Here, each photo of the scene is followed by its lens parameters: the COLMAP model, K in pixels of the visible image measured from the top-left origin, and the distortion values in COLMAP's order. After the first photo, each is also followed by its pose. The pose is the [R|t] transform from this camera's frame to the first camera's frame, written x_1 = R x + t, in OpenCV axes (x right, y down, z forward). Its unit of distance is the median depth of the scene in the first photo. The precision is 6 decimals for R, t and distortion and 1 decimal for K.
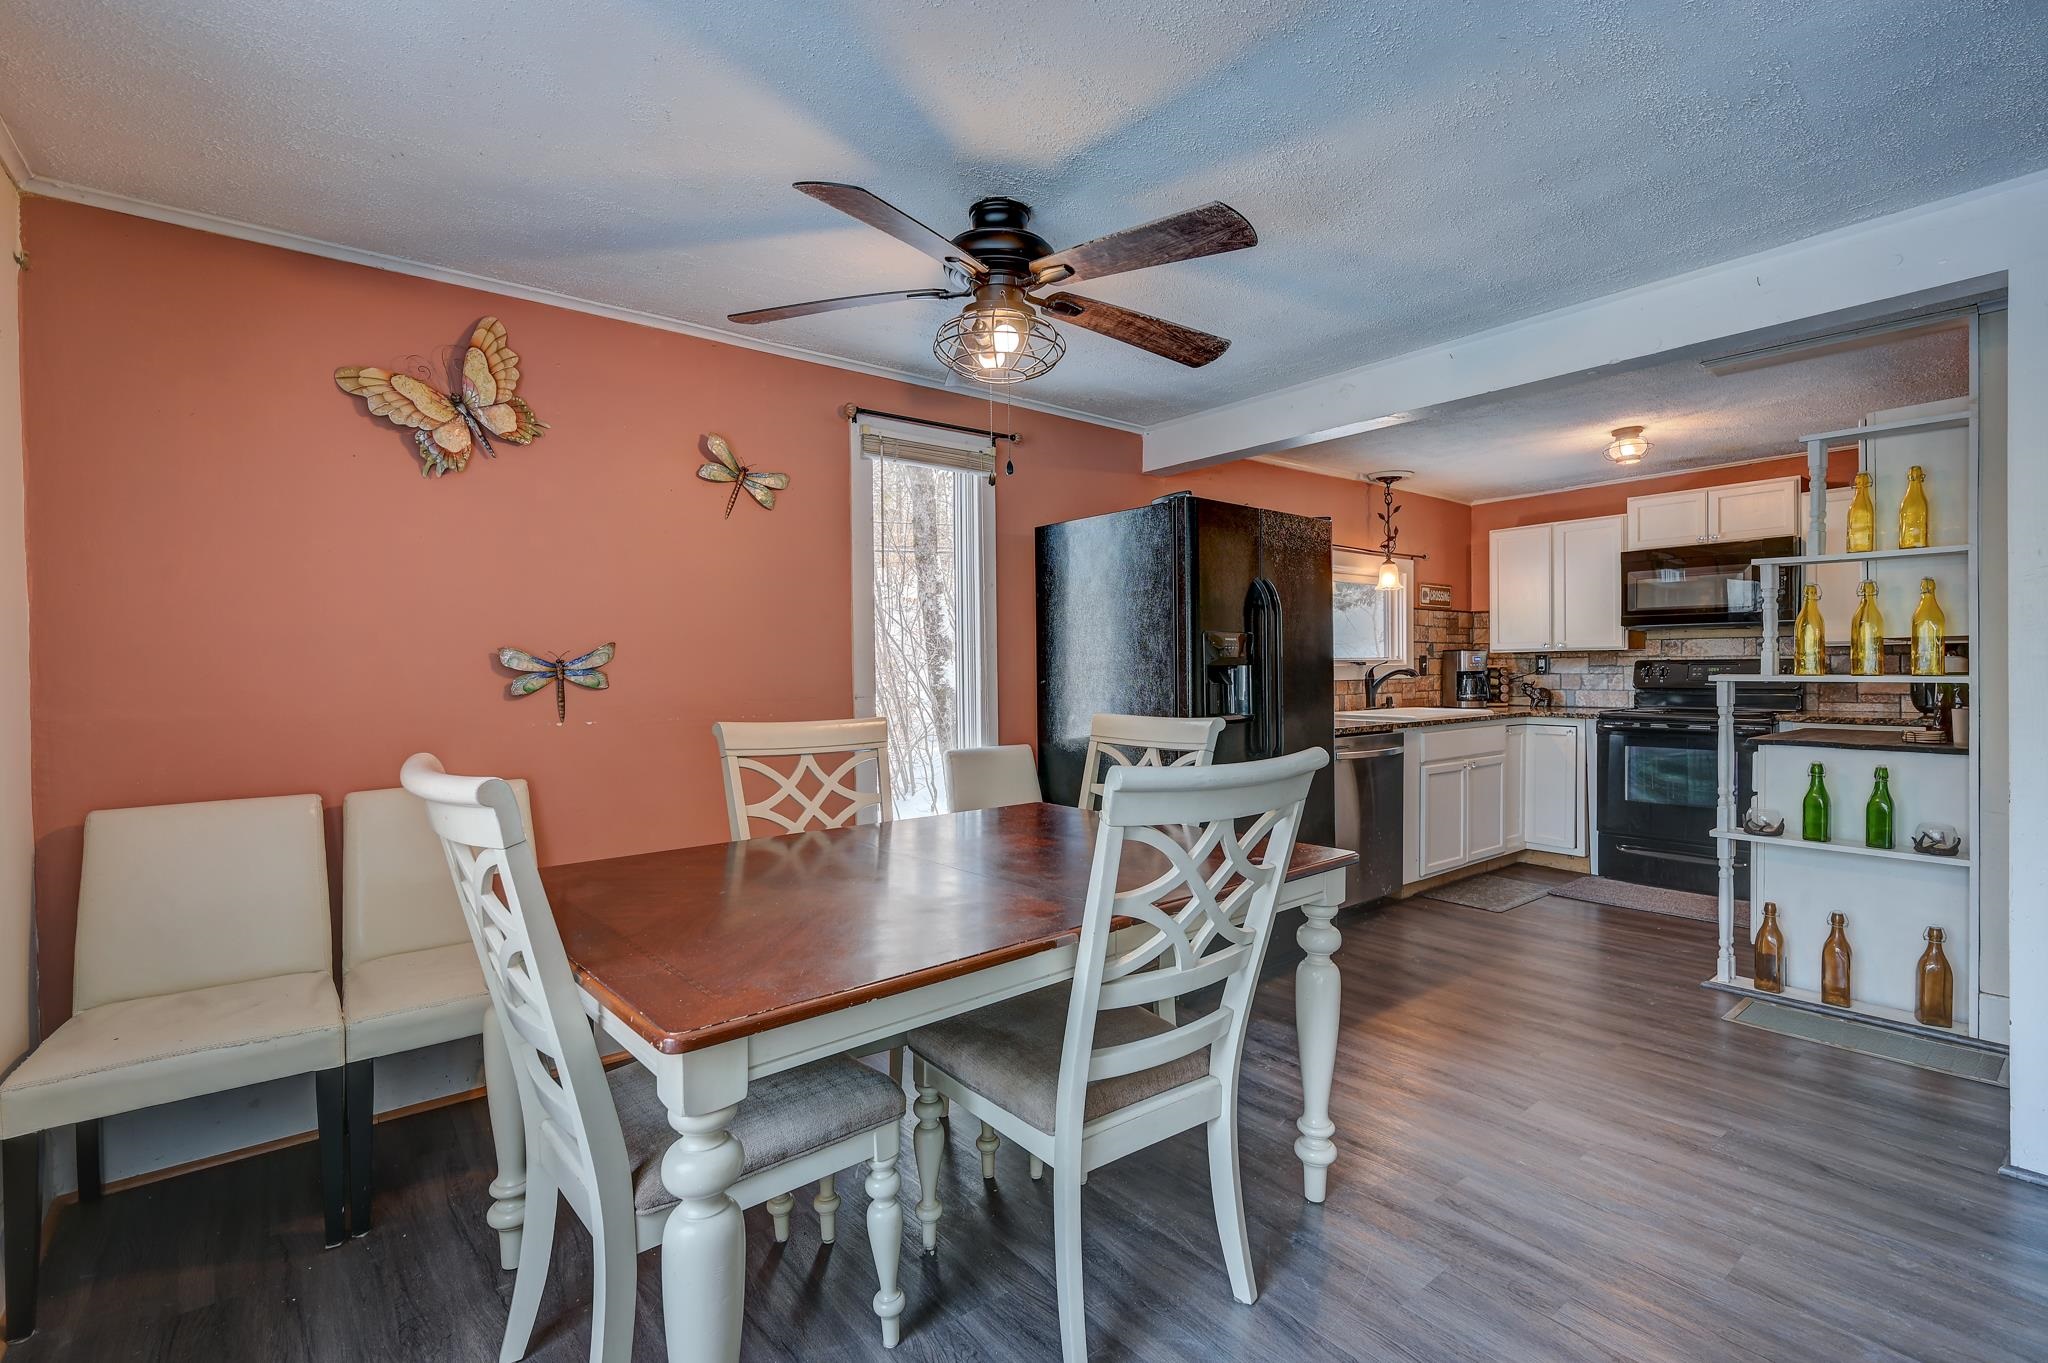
lens RADIAL K [[925.0, 0, 1031.7], [0, 925.0, 675.0], [0, 0, 1]] dist [-0.000198, 0.000034]
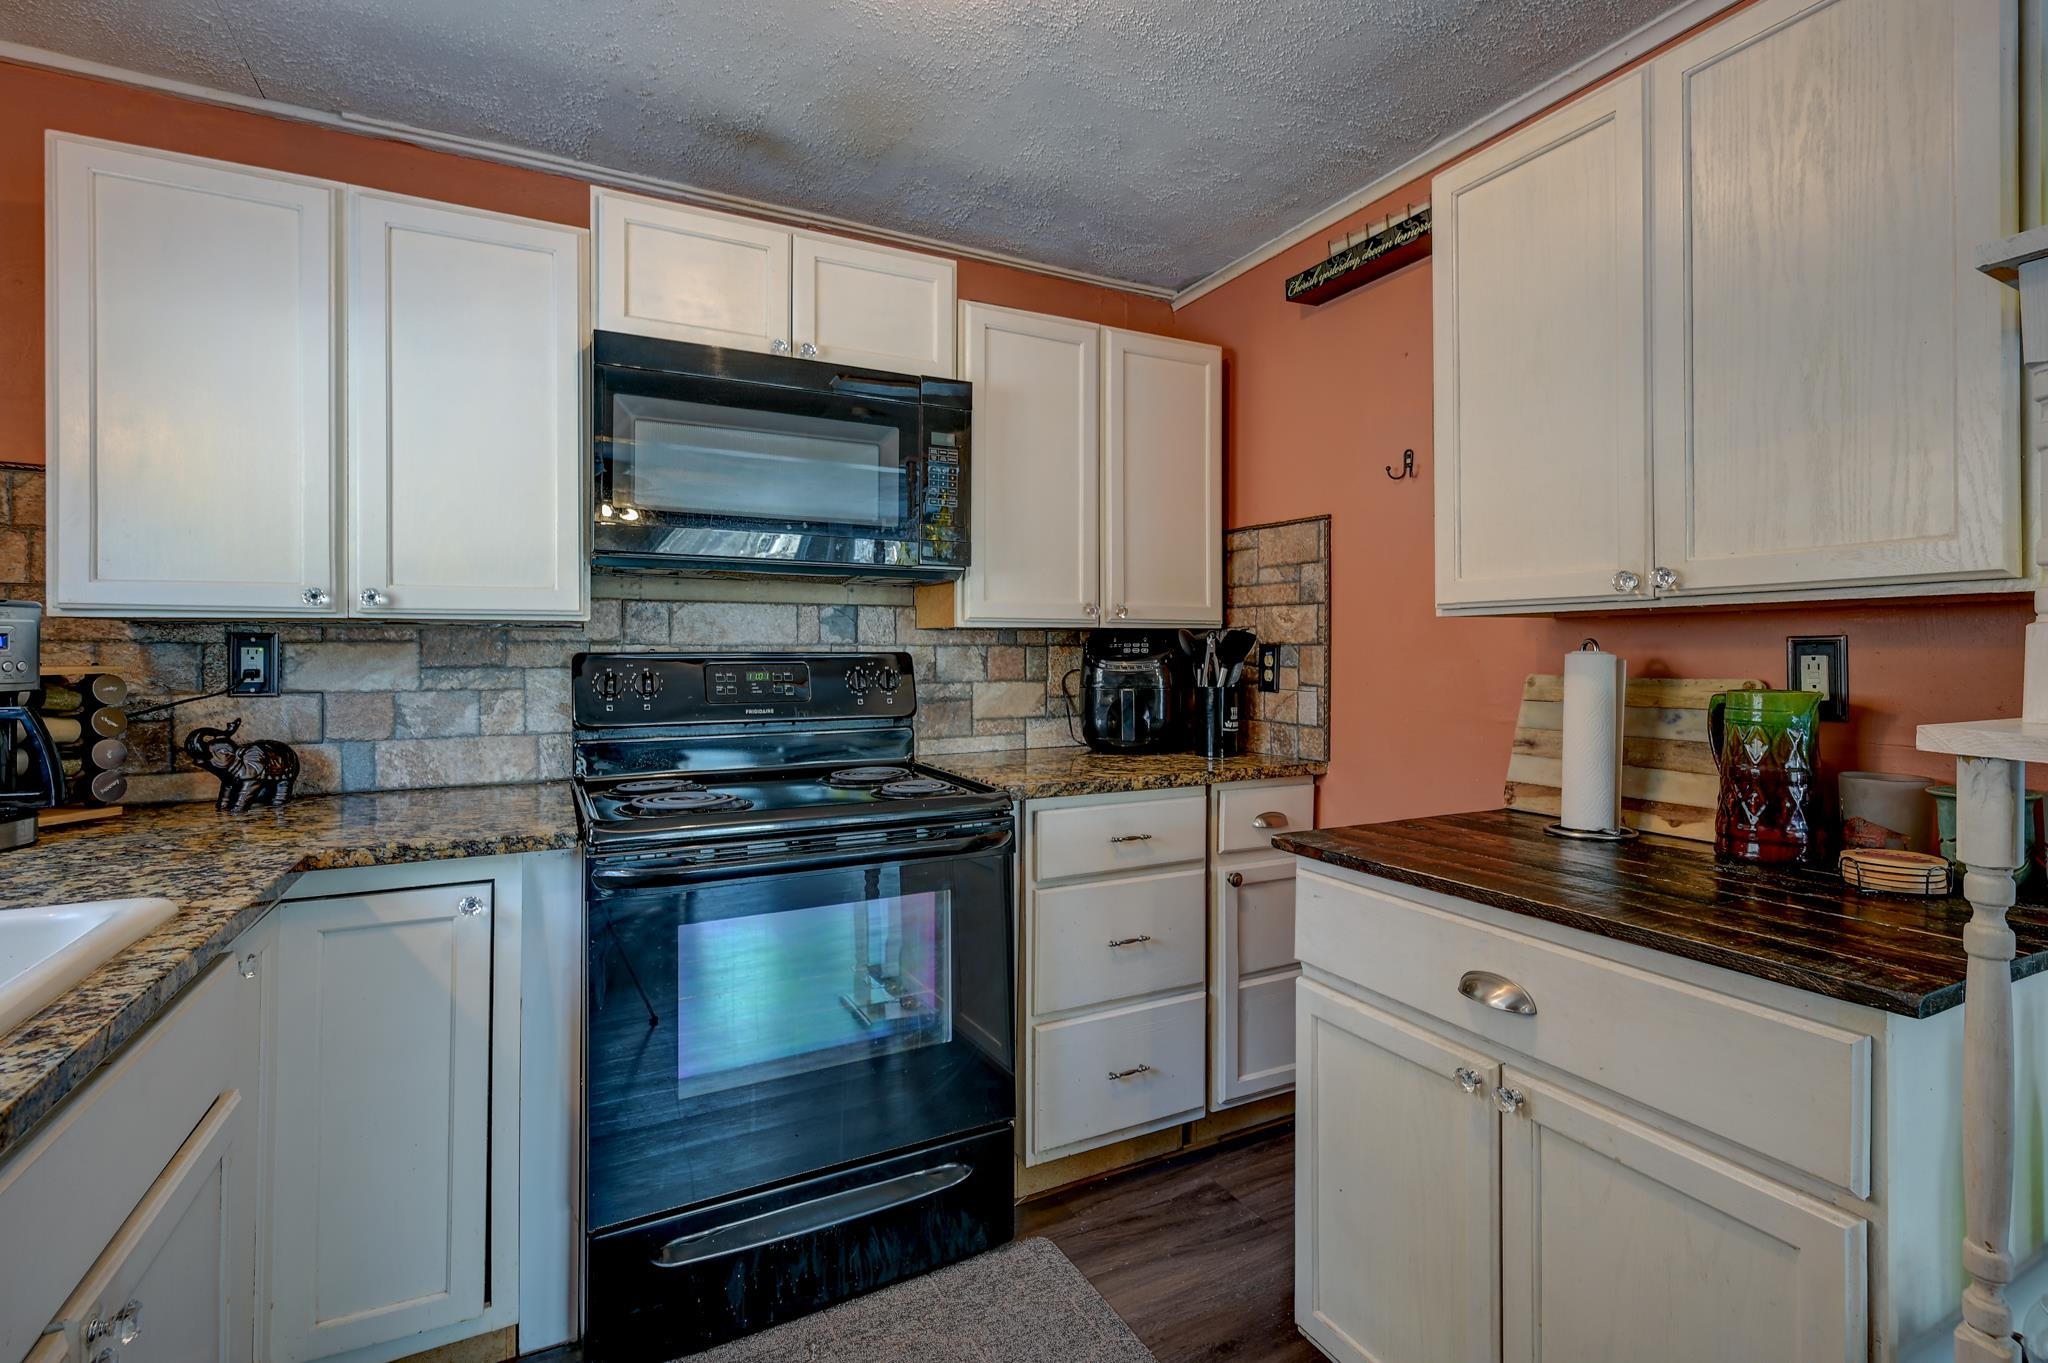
lens RADIAL K [[953.5, 0, 1065.2], [0, 953.5, 650.1], [0, 0, 1]] dist [0.002139, 0.000420]
pose [[0.182801, 0.009924, 0.983100, 0.328891], [0.006764, 0.999913, -0.011352, -0.011481], [-0.983127, 0.008725, 0.182718, 0.768992]]
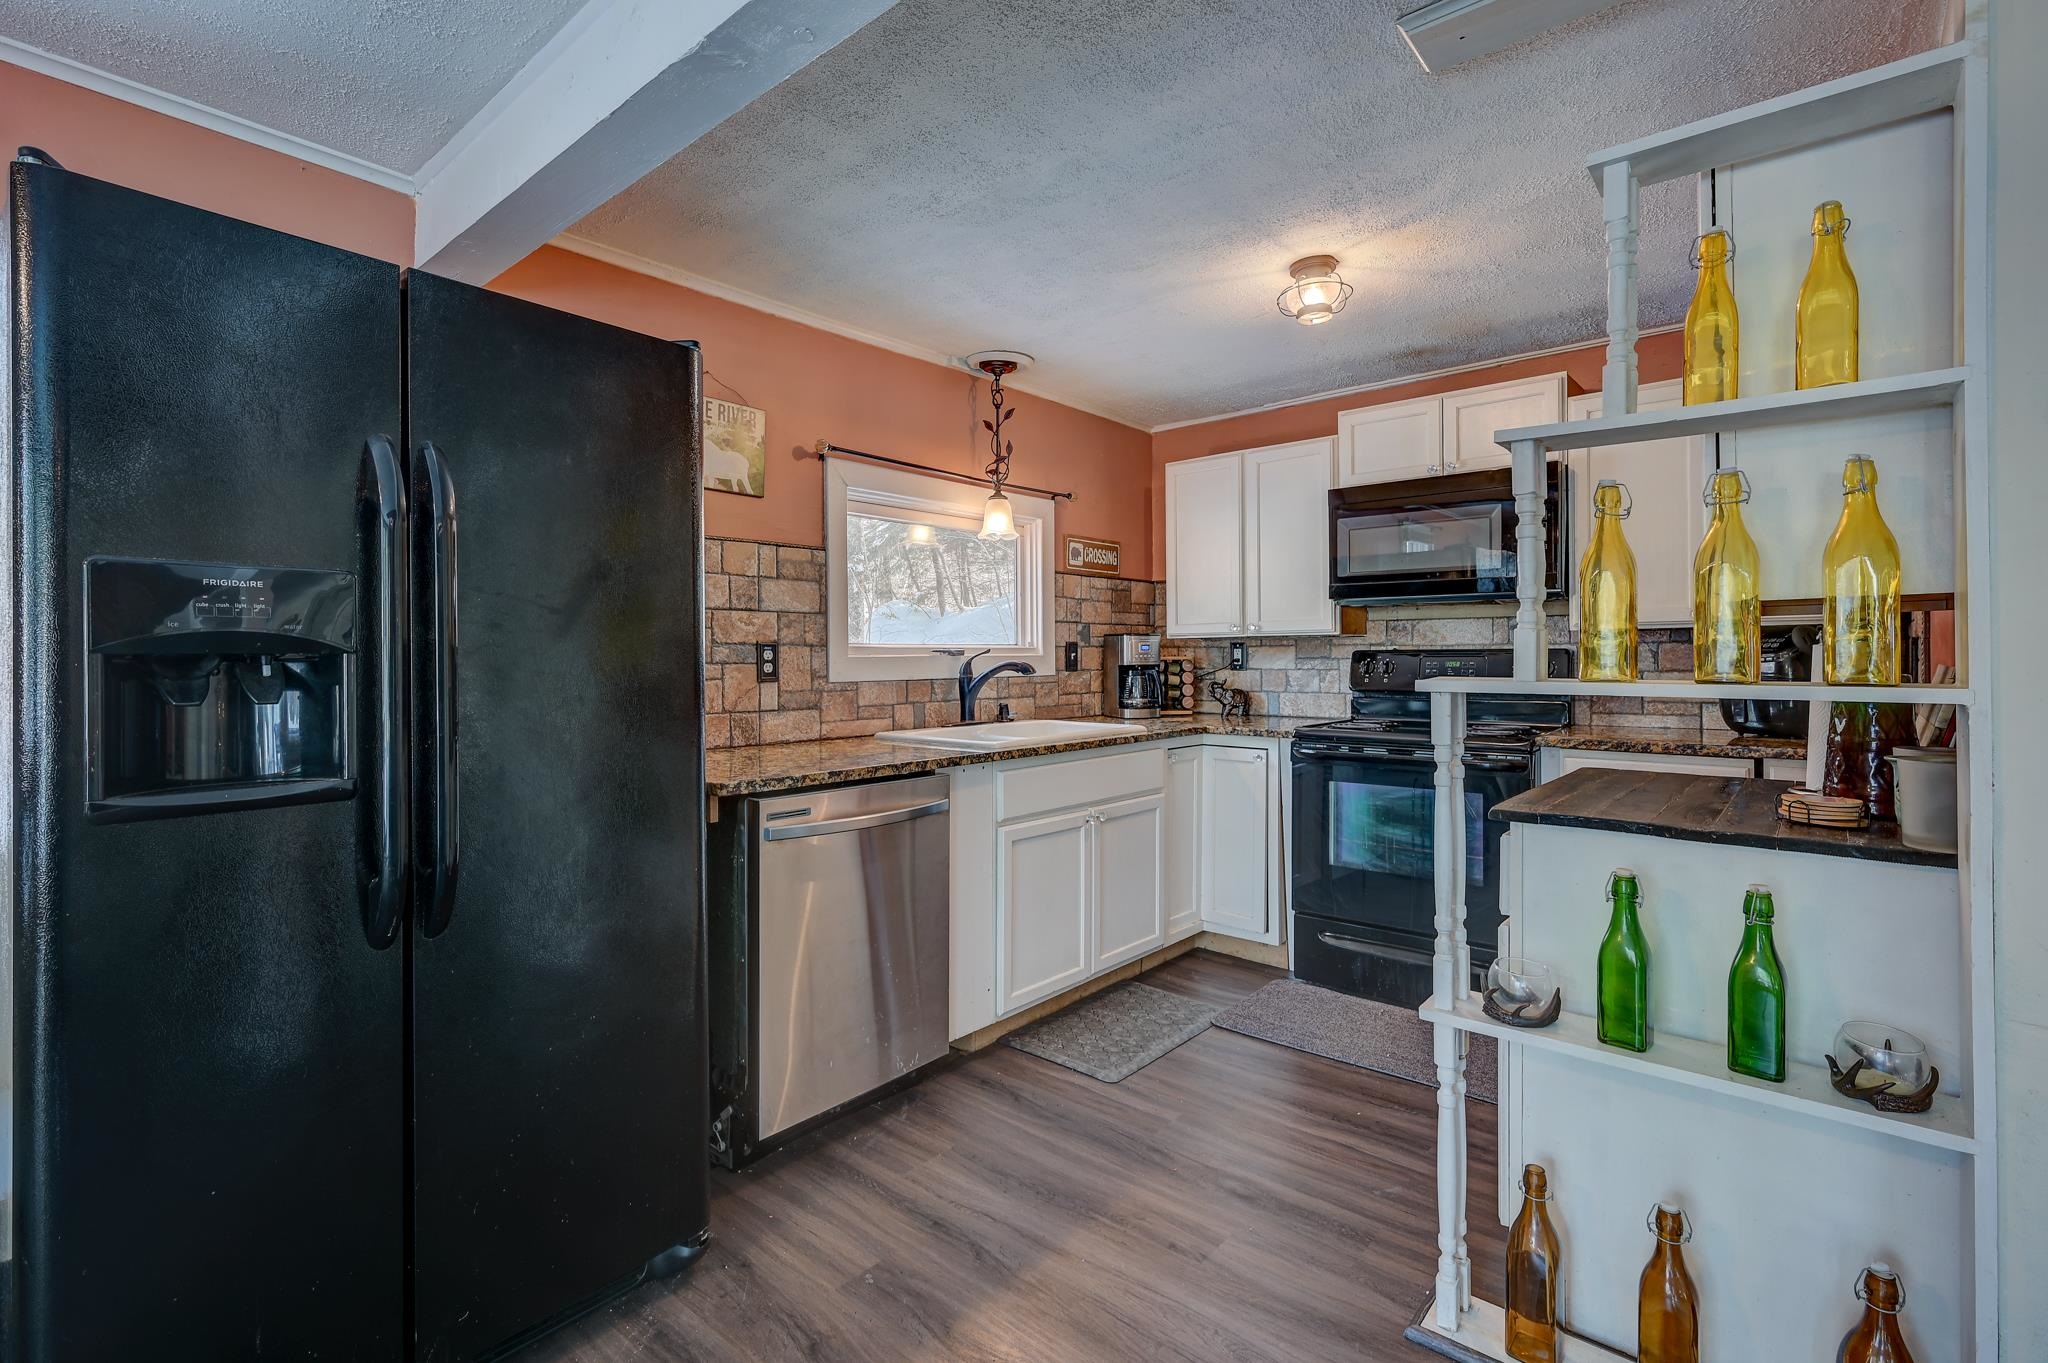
lens RADIAL K [[940.6, 0, 1004.7], [0, 940.6, 655.4], [0, 0, 1]] dist [0.000708, 0.000214]
pose [[0.985428, 0.003277, 0.170060, 0.287660], [-0.001680, 0.999953, -0.009537, -0.004969], [-0.170083, 0.009112, 0.985388, 0.364965]]
